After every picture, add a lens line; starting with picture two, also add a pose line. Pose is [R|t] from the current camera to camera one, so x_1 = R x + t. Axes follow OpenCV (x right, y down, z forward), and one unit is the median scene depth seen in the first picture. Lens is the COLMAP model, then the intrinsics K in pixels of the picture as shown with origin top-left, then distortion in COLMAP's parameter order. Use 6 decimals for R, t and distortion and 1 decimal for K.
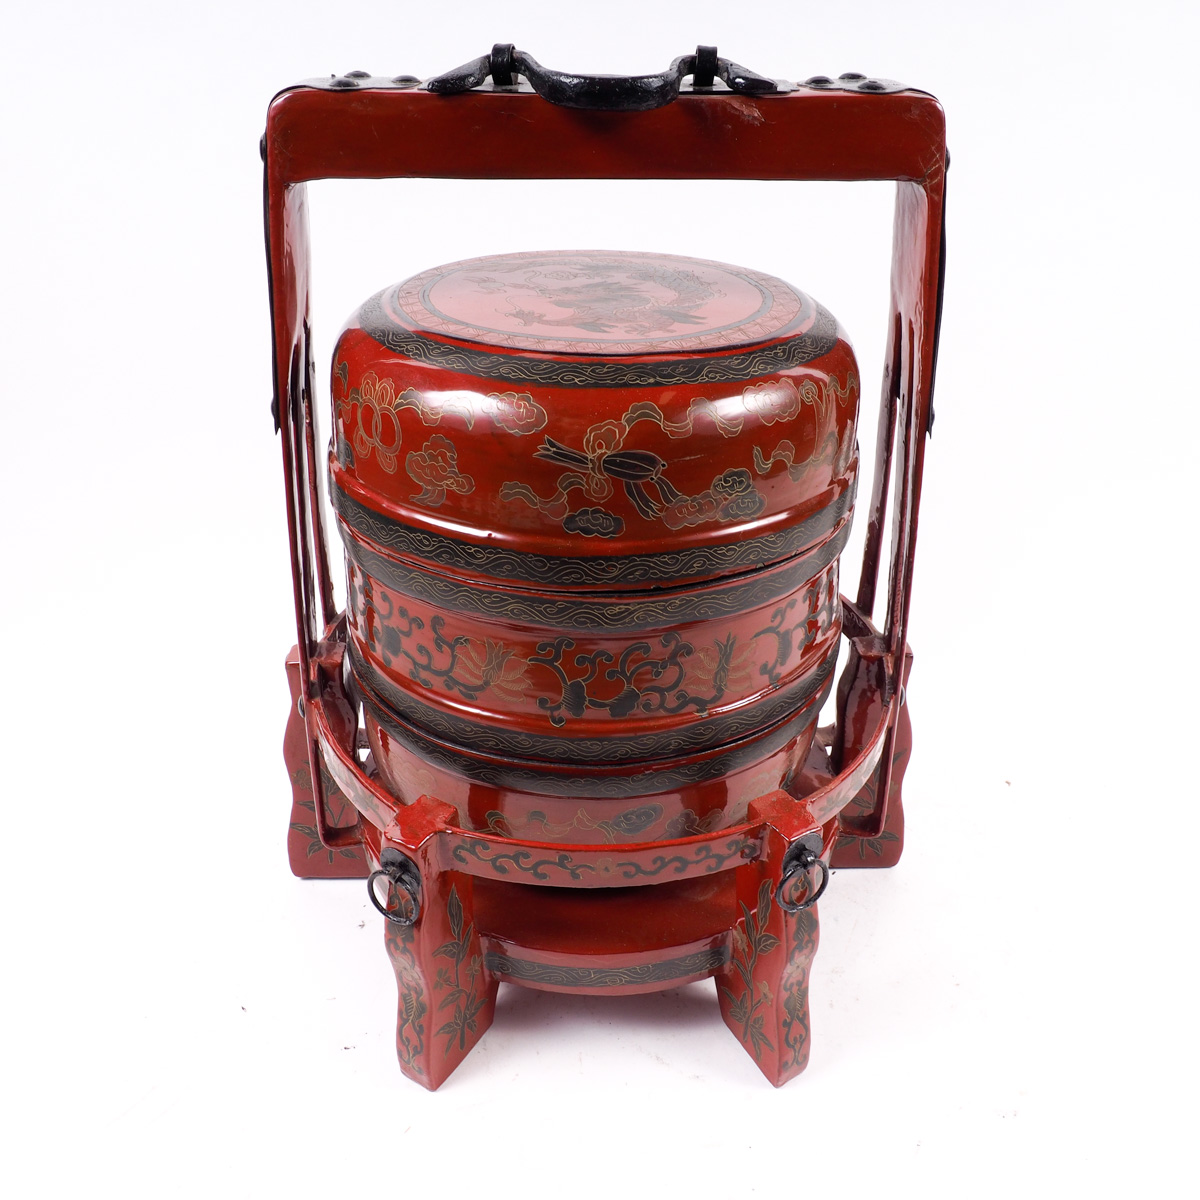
lens RADIAL K [[1100.9, 0, 619.8], [0, 1100.9, 548.7], [0, 0, 1]] dist [-0.003981, 0.005149]
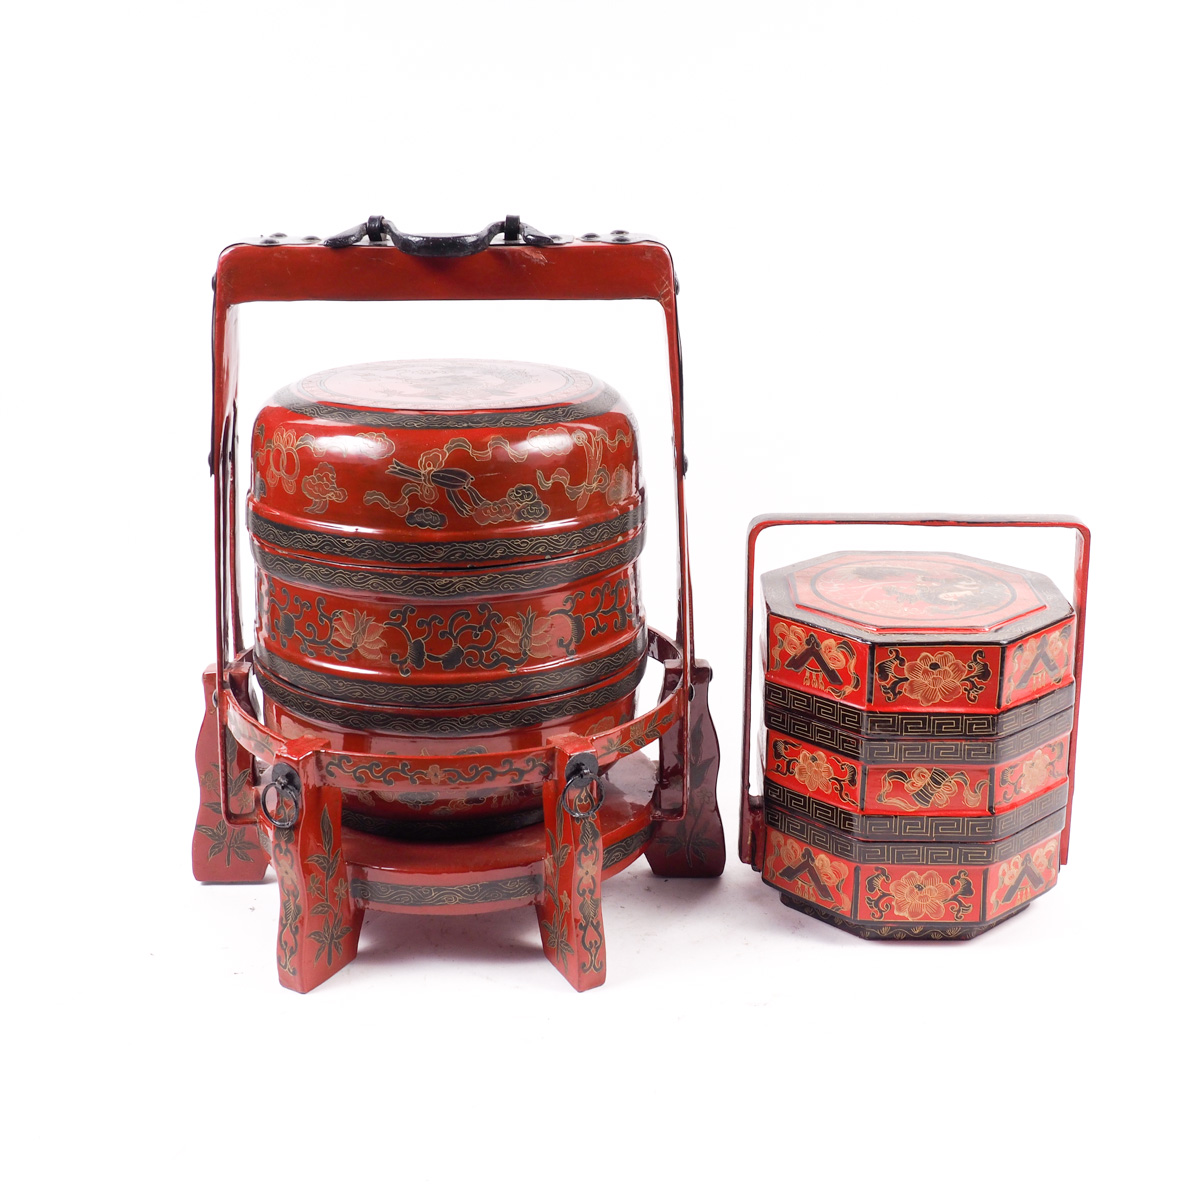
lens RADIAL K [[1623.9, 0, 600.4], [0, 1623.9, 508.4], [0, 0, 1]] dist [0.108449, -0.027739]
pose [[0.999577, -0.008868, -0.027689, 0.257108], [0.002535, 0.975299, -0.220875, 0.423612], [0.028963, 0.220712, 0.974909, -1.073875]]
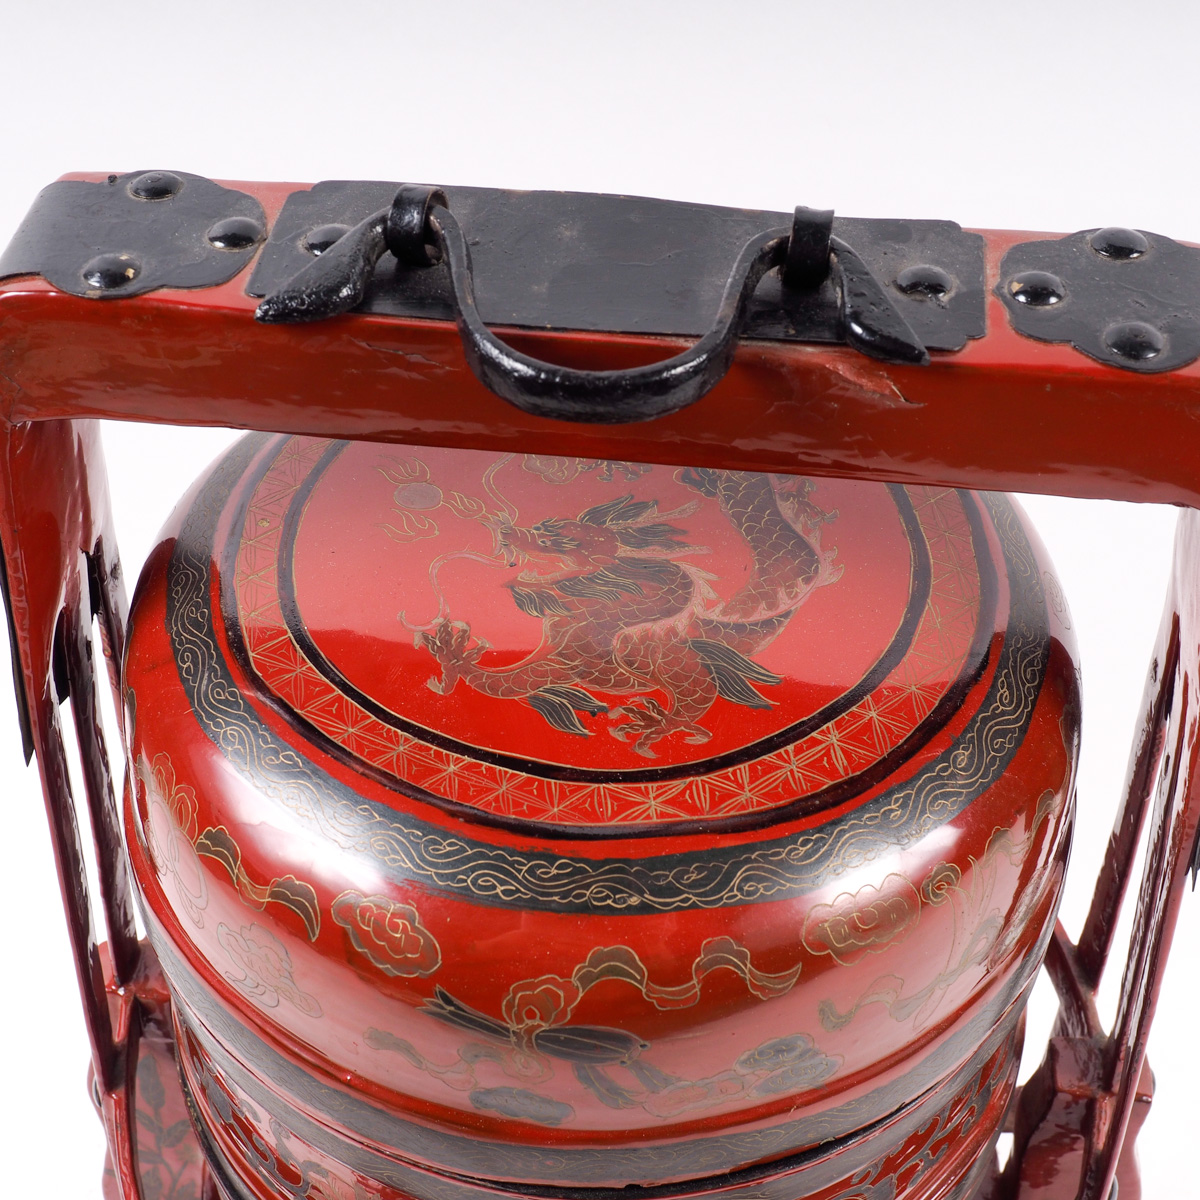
lens RADIAL K [[1911.3, 0, 600.9], [0, 1911.3, 600.1], [0, 0, 1]] dist [0.022531, 0.038693]
pose [[0.988985, 0.096198, -0.112490, 0.098282], [-0.066112, 0.967073, 0.245763, -0.496353], [0.132428, -0.235619, 0.962781, 0.103988]]
